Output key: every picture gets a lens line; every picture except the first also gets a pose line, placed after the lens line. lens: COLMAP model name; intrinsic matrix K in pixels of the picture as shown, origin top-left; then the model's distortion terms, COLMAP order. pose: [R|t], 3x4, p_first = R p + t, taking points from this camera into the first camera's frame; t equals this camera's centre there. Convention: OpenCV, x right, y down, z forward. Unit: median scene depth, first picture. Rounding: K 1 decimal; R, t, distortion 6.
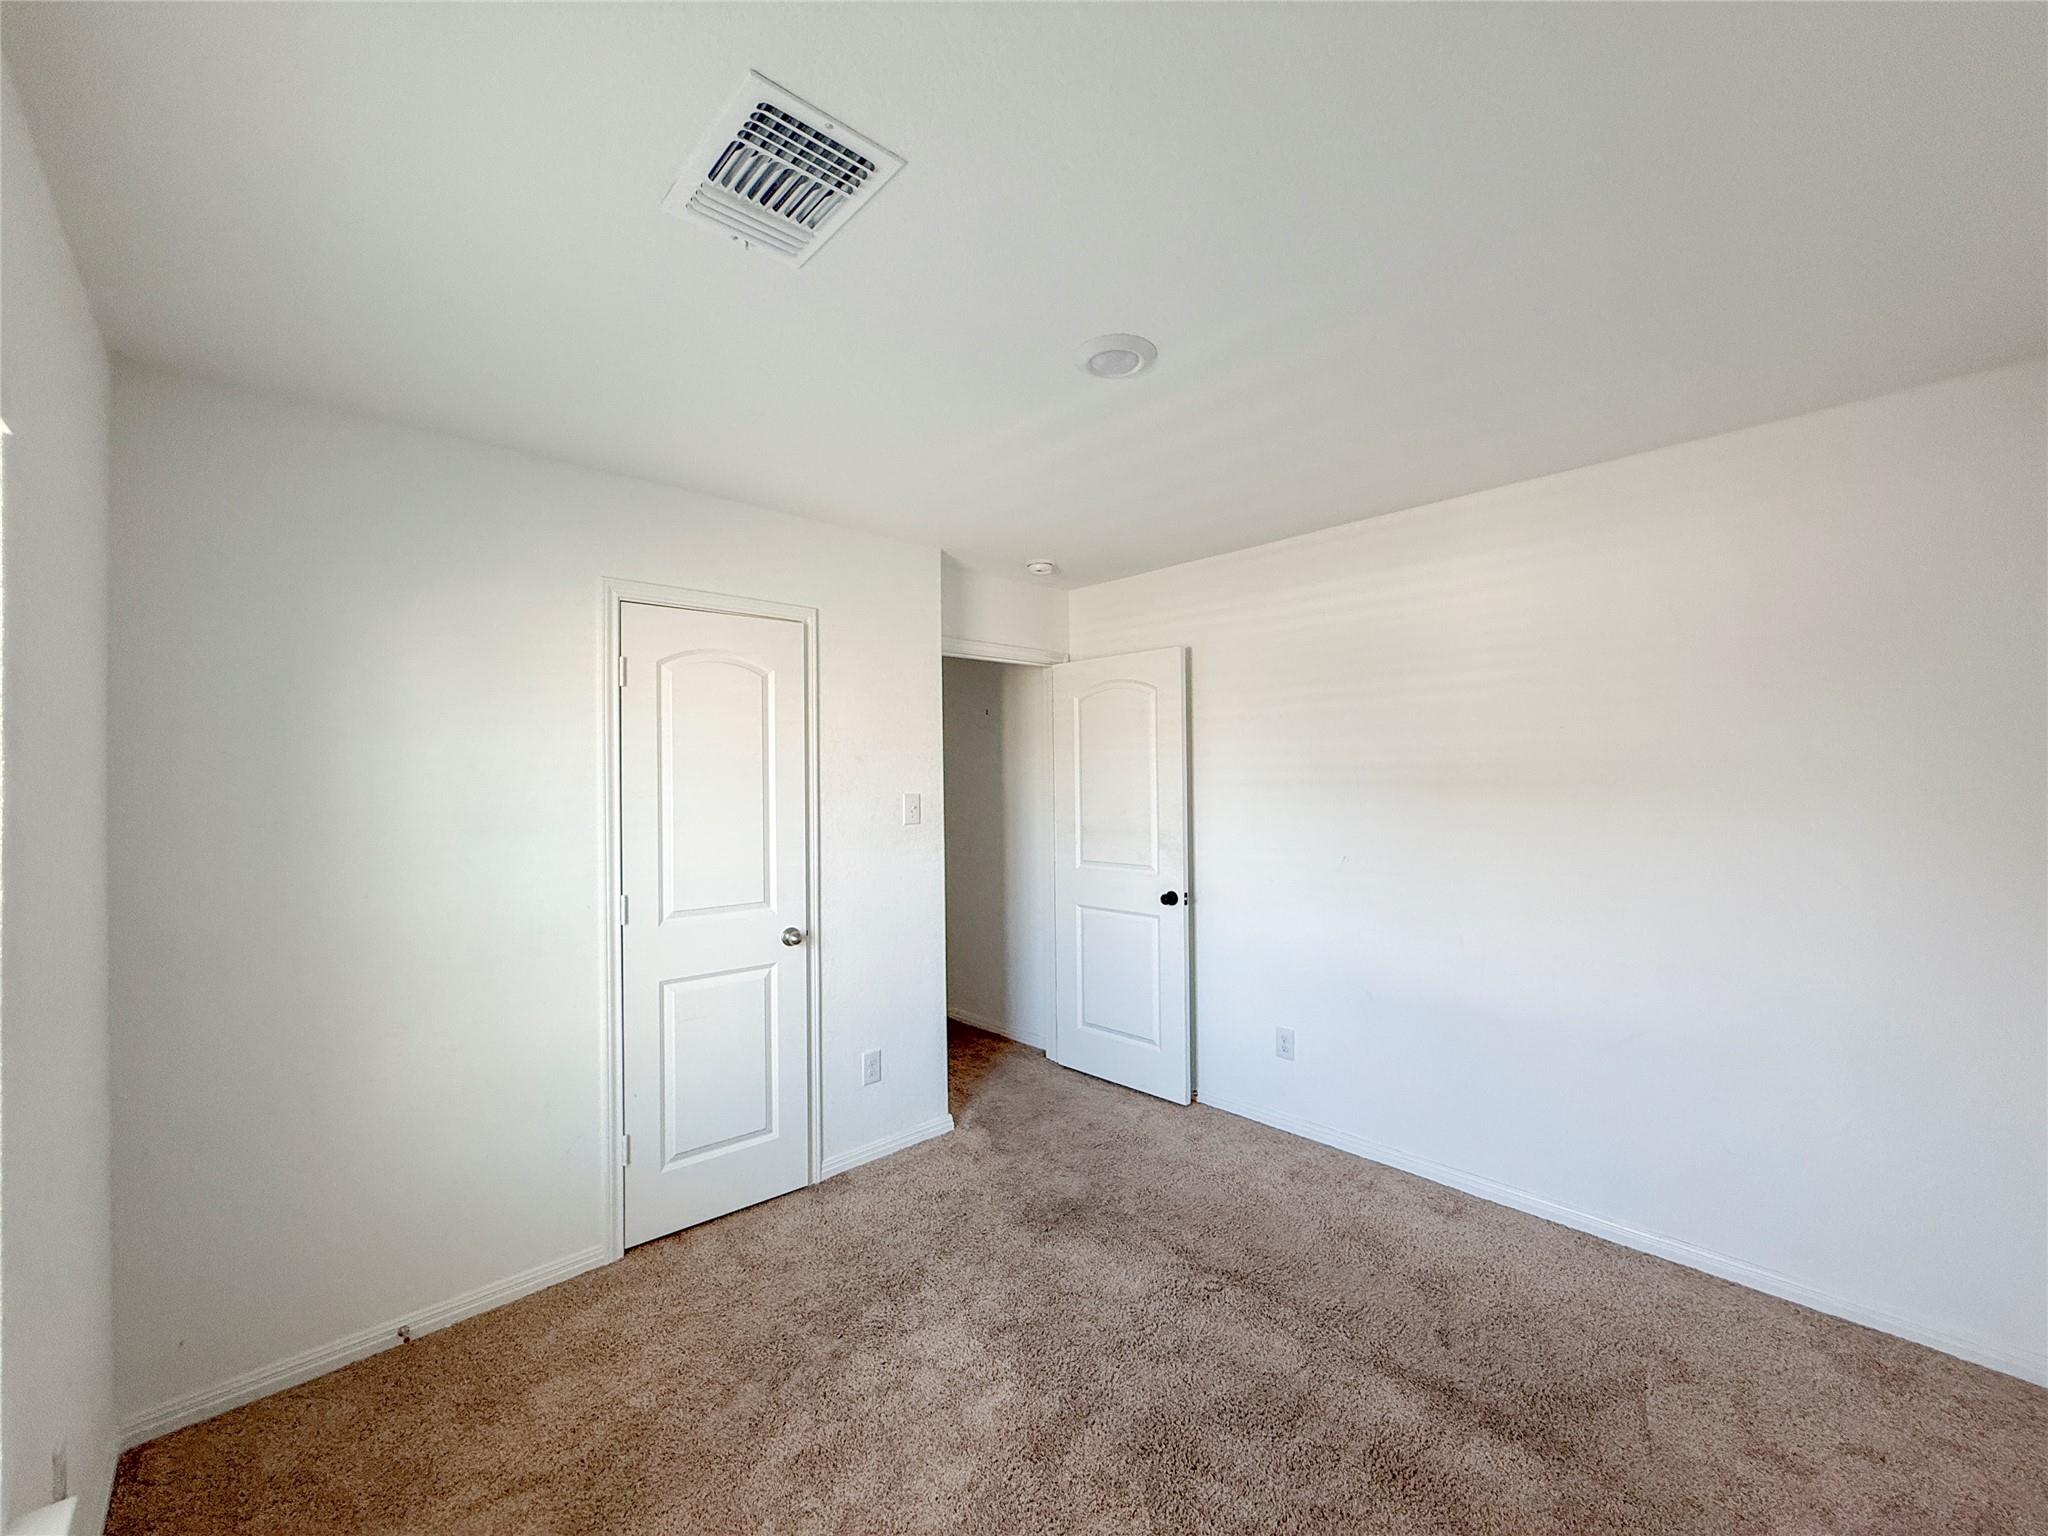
lens RADIAL K [[816.6, 0, 1015.9], [0, 816.6, 773.5], [0, 0, 1]] dist [0.000567, 0.000079]
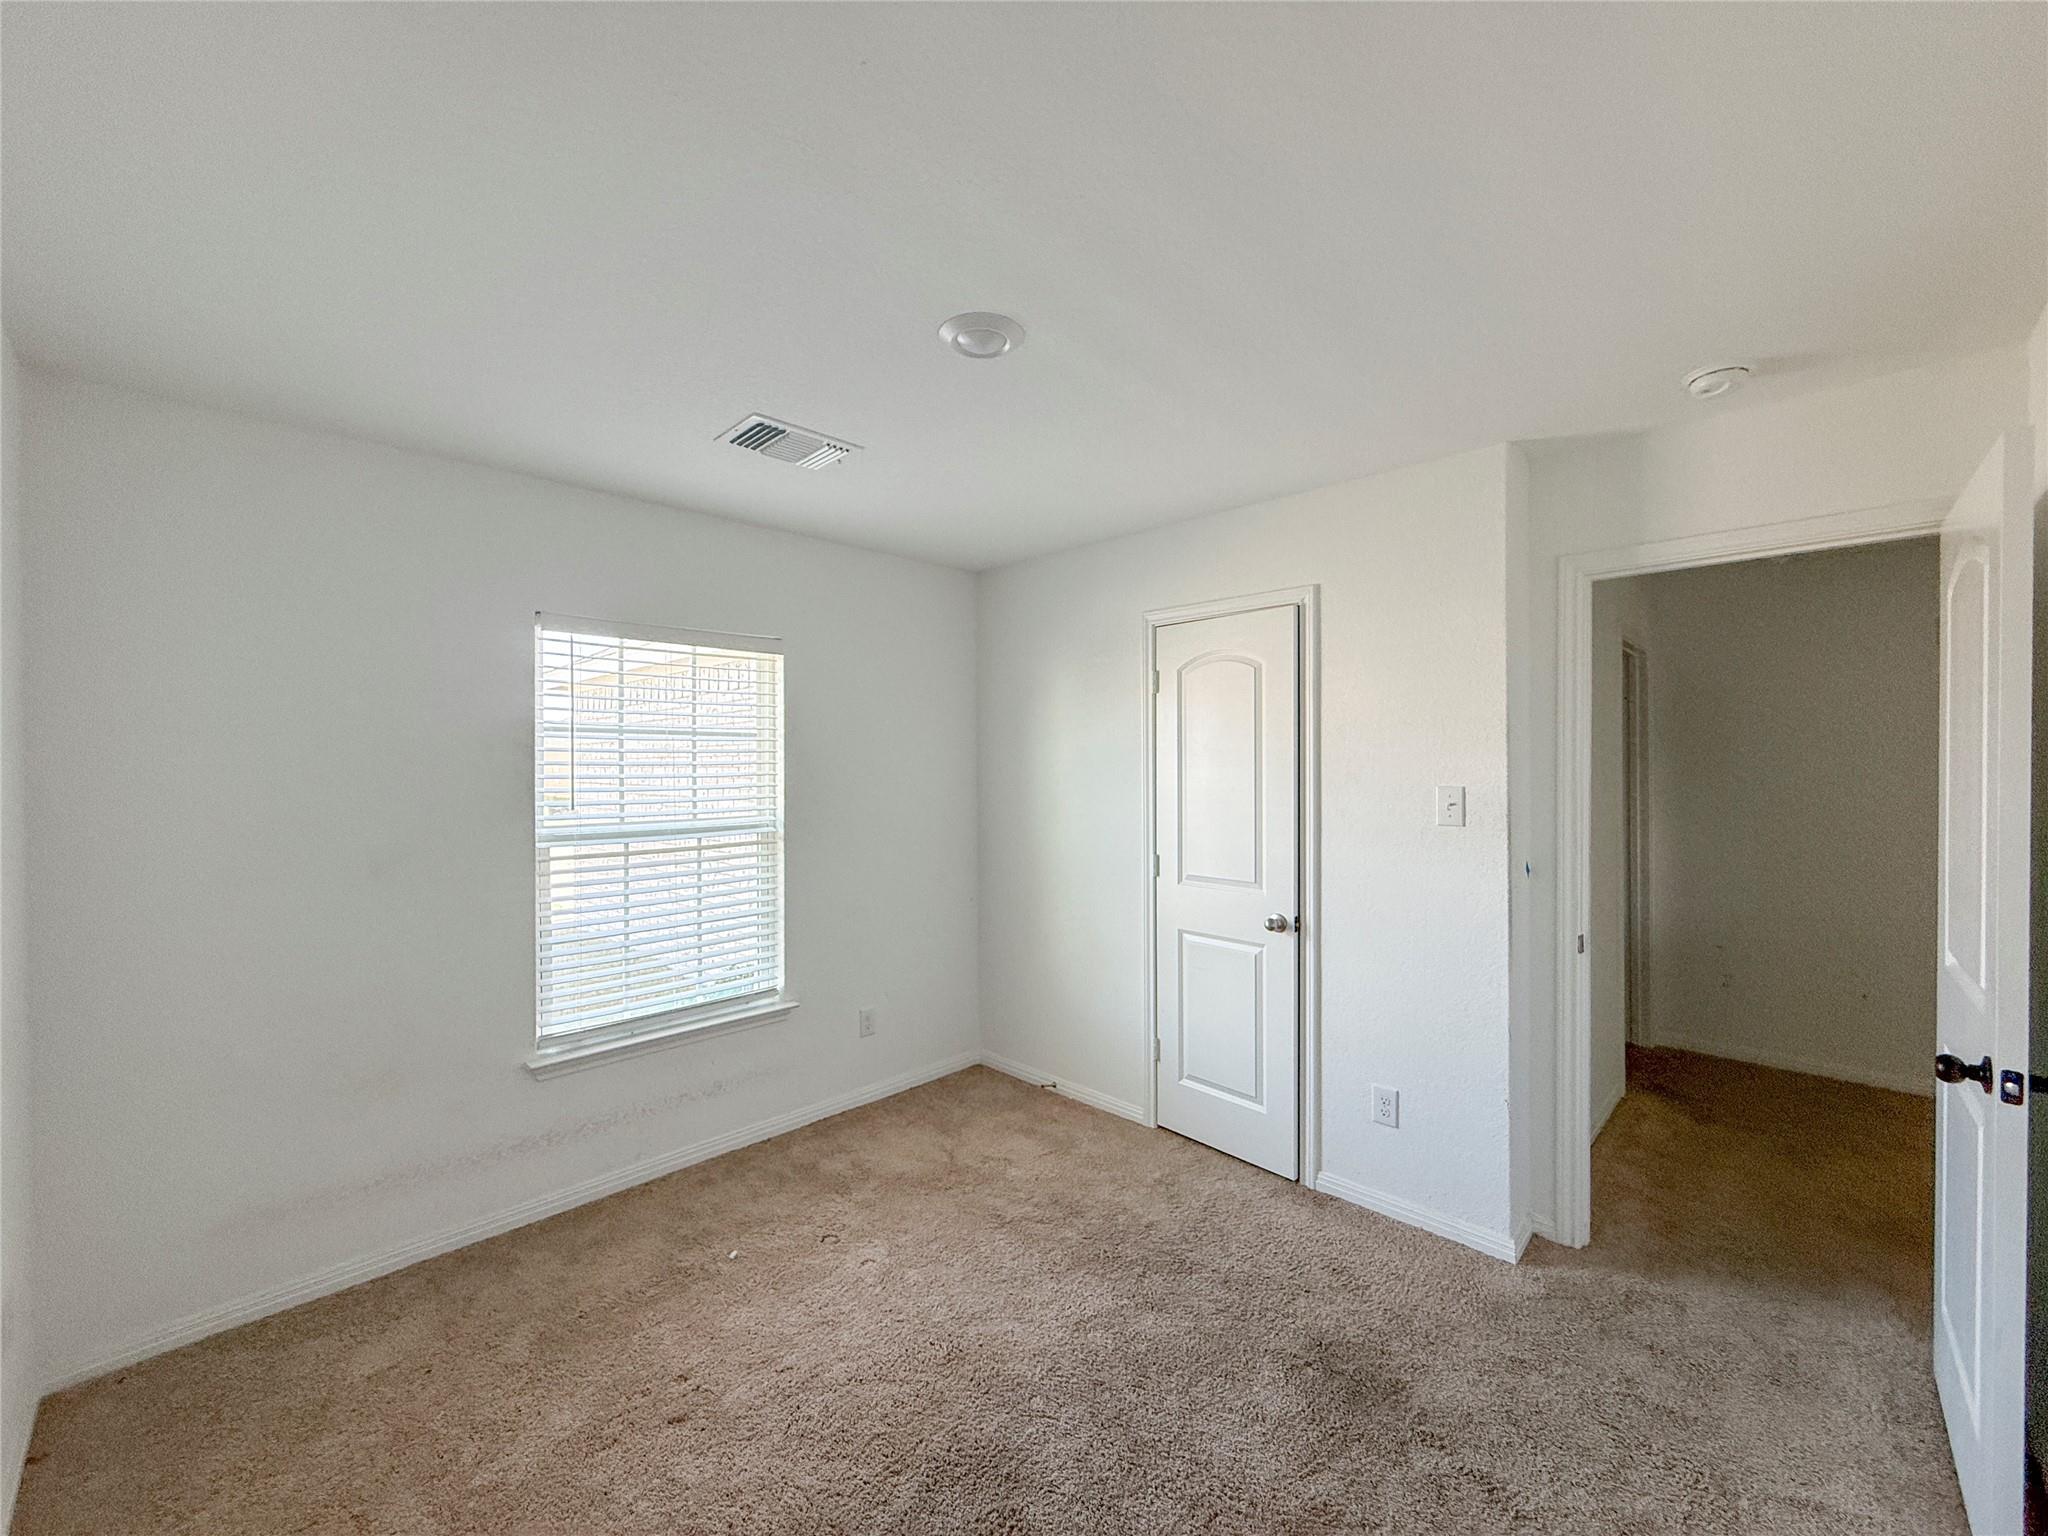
lens RADIAL K [[816.6, 0, 1013.4], [0, 816.6, 769.6], [0, 0, 1]] dist [0.000567, 0.000079]
pose [[0.023386, 0.017356, -0.999576, 0.779123], [0.020088, 0.999639, 0.017827, -0.014174], [0.999525, -0.020497, 0.023029, 0.714202]]
